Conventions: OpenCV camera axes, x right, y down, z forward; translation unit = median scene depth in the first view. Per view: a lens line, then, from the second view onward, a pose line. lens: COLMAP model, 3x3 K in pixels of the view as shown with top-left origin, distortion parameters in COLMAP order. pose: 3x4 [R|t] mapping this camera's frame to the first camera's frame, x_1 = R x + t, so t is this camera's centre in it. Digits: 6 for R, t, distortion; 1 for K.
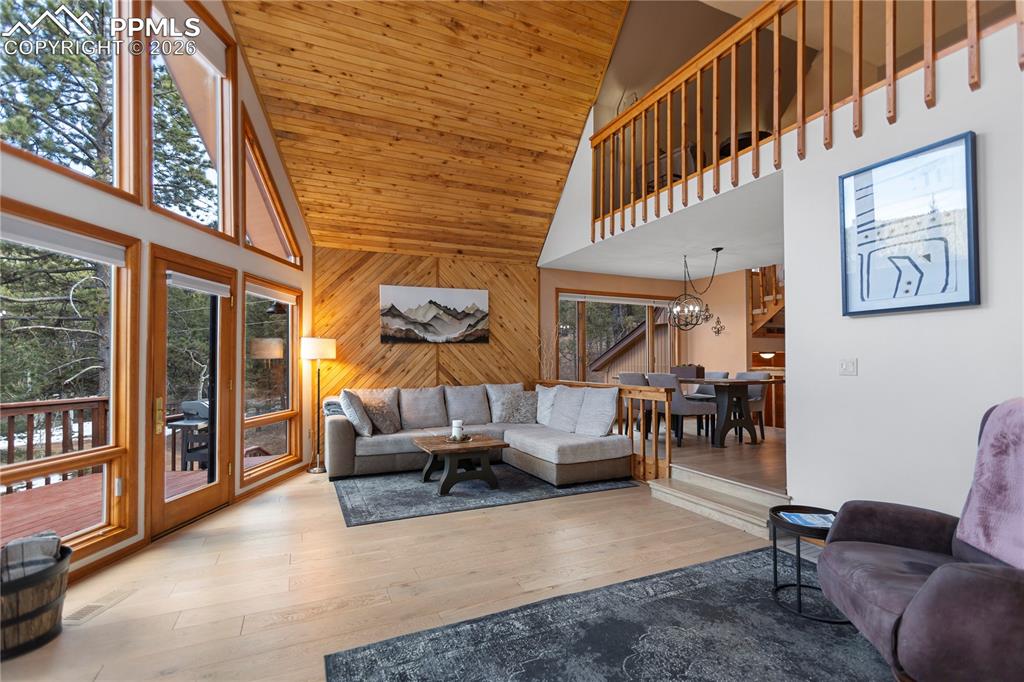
lens RADIAL K [[538.9, 0, 512.0], [0, 538.9, 341.0], [0, 0, 1]] dist [-0.001813, -0.000200]
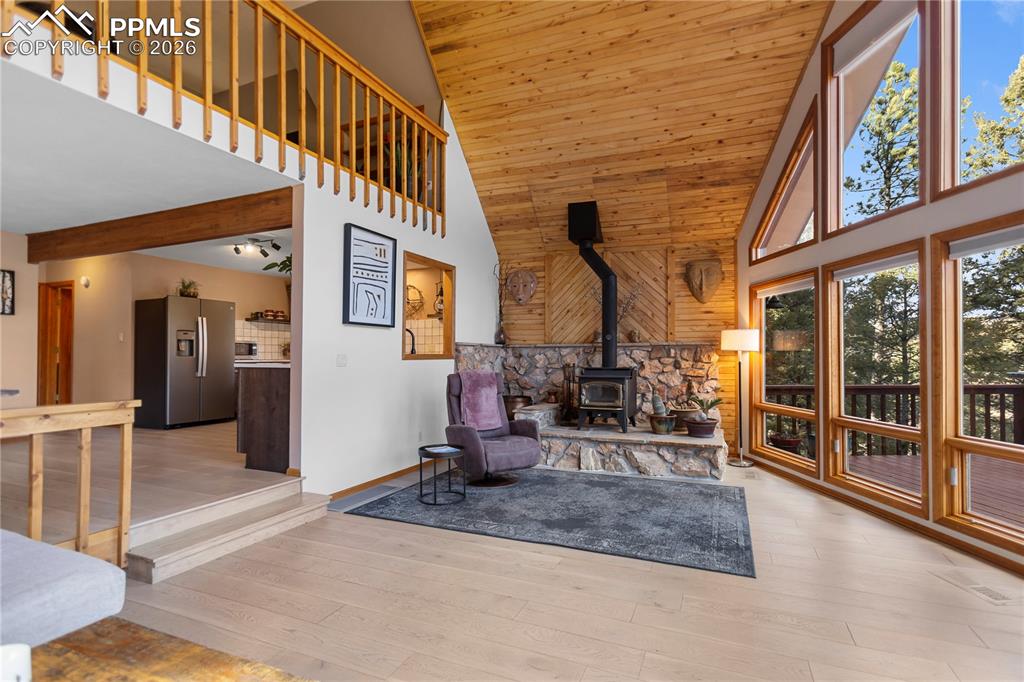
lens RADIAL K [[433.6, 0, 512.0], [0, 433.6, 341.0], [0, 0, 1]] dist [0.014454, 0.000117]
pose [[-0.658897, 0.025376, 0.751805, -0.624630], [-0.026657, 0.998015, -0.057050, 0.062591], [-0.751761, -0.057631, -0.656913, 1.759532]]
